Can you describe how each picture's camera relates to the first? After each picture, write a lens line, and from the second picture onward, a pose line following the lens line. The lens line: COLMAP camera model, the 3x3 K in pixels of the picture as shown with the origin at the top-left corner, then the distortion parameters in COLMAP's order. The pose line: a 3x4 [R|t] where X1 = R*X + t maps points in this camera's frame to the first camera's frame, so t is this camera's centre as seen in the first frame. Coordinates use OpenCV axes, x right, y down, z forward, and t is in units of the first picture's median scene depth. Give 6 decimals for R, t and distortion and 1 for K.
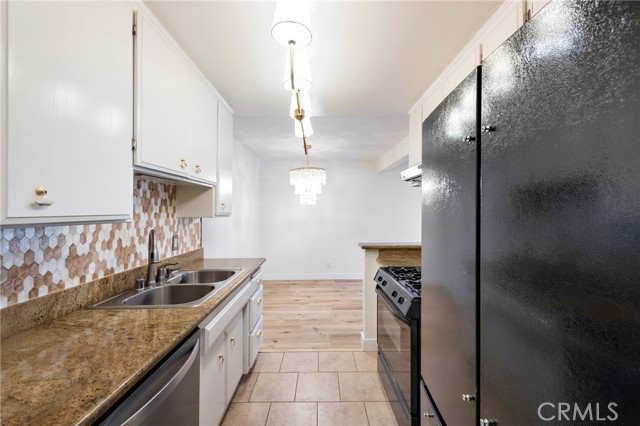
lens RADIAL K [[252.1, 0, 319.4], [0, 252.1, 207.8], [0, 0, 1]] dist [0.008962, -0.002097]
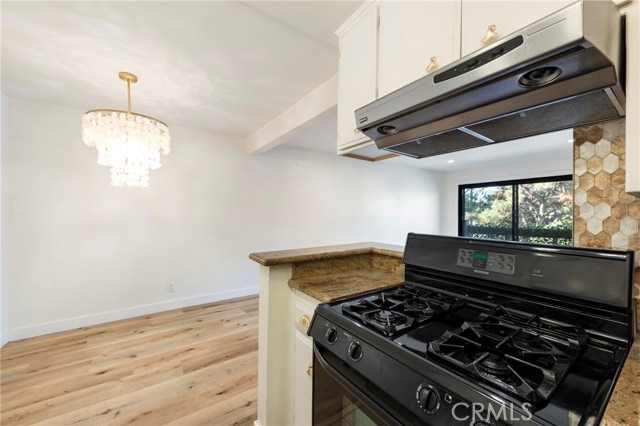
lens RADIAL K [[252.1, 0, 320.7], [0, 252.1, 213.9], [0, 0, 1]] dist [0.008962, -0.002097]
pose [[0.827705, 0.000913, 0.561163, -0.016471], [-0.012196, 0.999792, 0.016363, 0.042564], [-0.561031, -0.020388, 0.827544, 0.449541]]
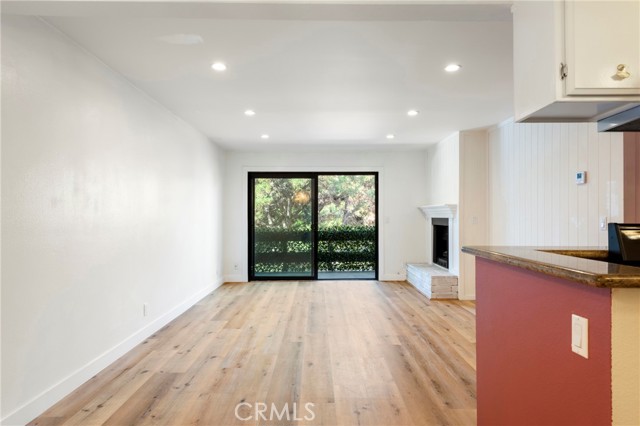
lens RADIAL K [[400.1, 0, 321.5], [0, 400.1, 217.9], [0, 0, 1]] dist [0.000736, 0.000556]
pose [[0.003766, -0.001448, 0.999992, -0.208528], [-0.013704, 0.999905, 0.001499, 0.081619], [-0.999899, -0.013710, 0.003746, 1.173785]]
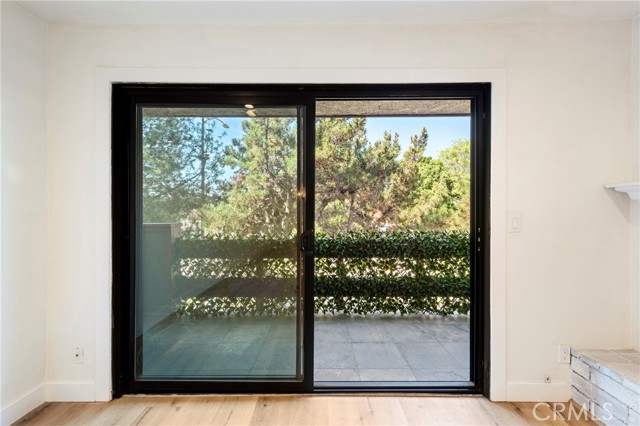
lens RADIAL K [[252.1, 0, 323.1], [0, 252.1, 213.9], [0, 0, 1]] dist [0.008962, -0.002097]
pose [[0.015269, -0.000811, 0.999883, 1.761854], [-0.018514, 0.999828, 0.001094, 0.078282], [-0.999712, -0.018529, 0.015252, 1.177910]]
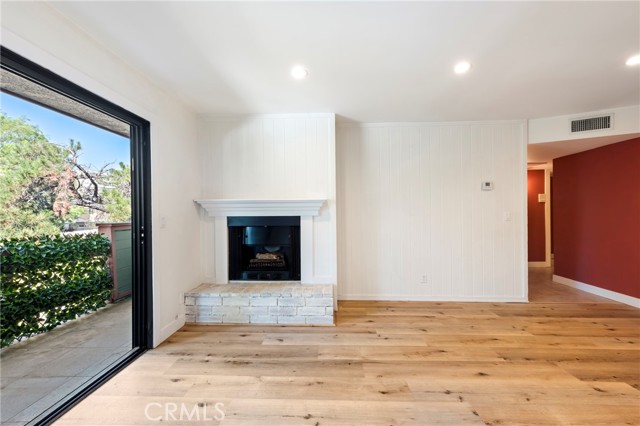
lens RADIAL K [[252.1, 0, 318.5], [0, 252.1, 214.7], [0, 0, 1]] dist [0.008962, -0.002097]
pose [[-0.998828, 0.011284, 0.047068, 1.773680], [0.010812, 0.999889, -0.010270, 0.082660], [-0.047179, -0.009749, -0.998839, 1.564550]]
